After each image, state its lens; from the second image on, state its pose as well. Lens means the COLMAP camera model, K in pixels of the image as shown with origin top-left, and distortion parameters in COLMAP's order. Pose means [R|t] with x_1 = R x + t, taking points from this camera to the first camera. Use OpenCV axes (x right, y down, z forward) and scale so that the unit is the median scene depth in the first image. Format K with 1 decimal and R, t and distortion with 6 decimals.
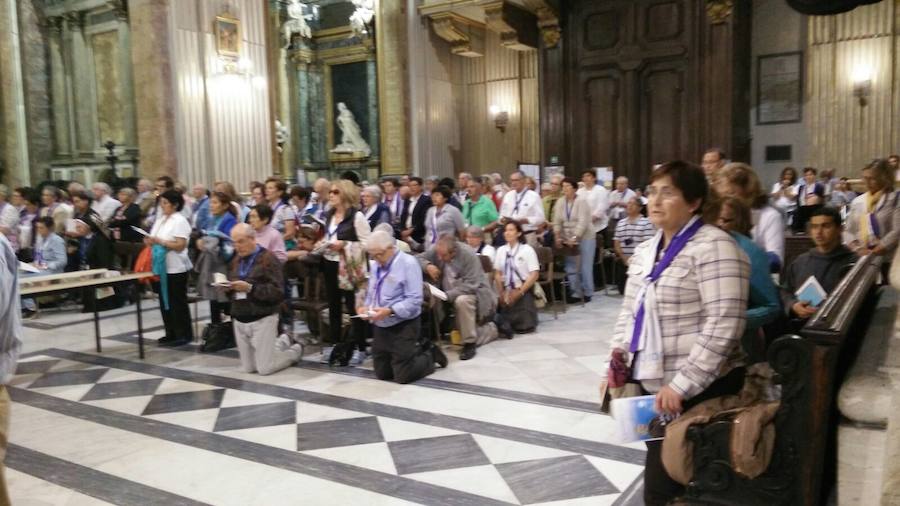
lens RADIAL K [[726.7, 0, 448.6], [0, 726.7, 251.2], [0, 0, 1]] dist [0.025187, -0.016271]
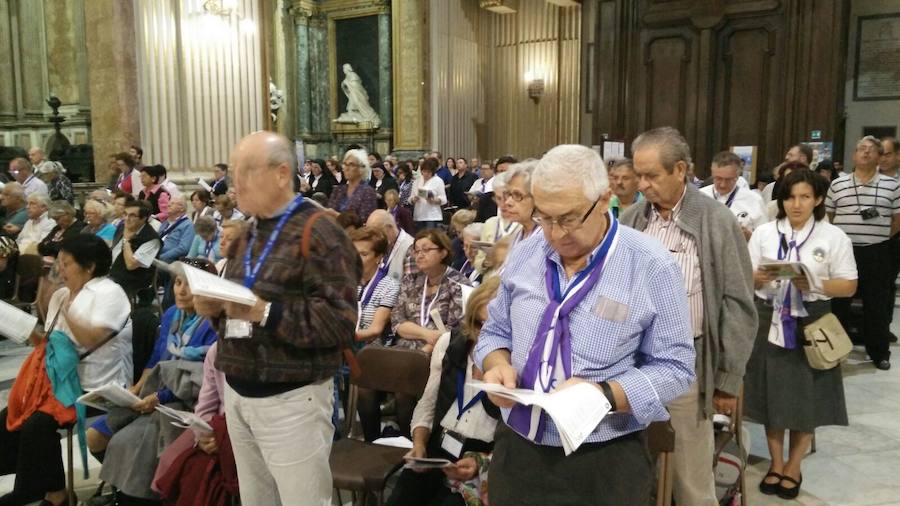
lens RADIAL K [[726.7, 0, 449.8], [0, 726.7, 254.1], [0, 0, 1]] dist [0.025187, -0.016271]
pose [[0.999644, 0.024483, 0.010649, -0.037425], [-0.024840, 0.999087, 0.034761, -0.016745], [-0.009788, -0.035013, 0.999339, 0.166722]]
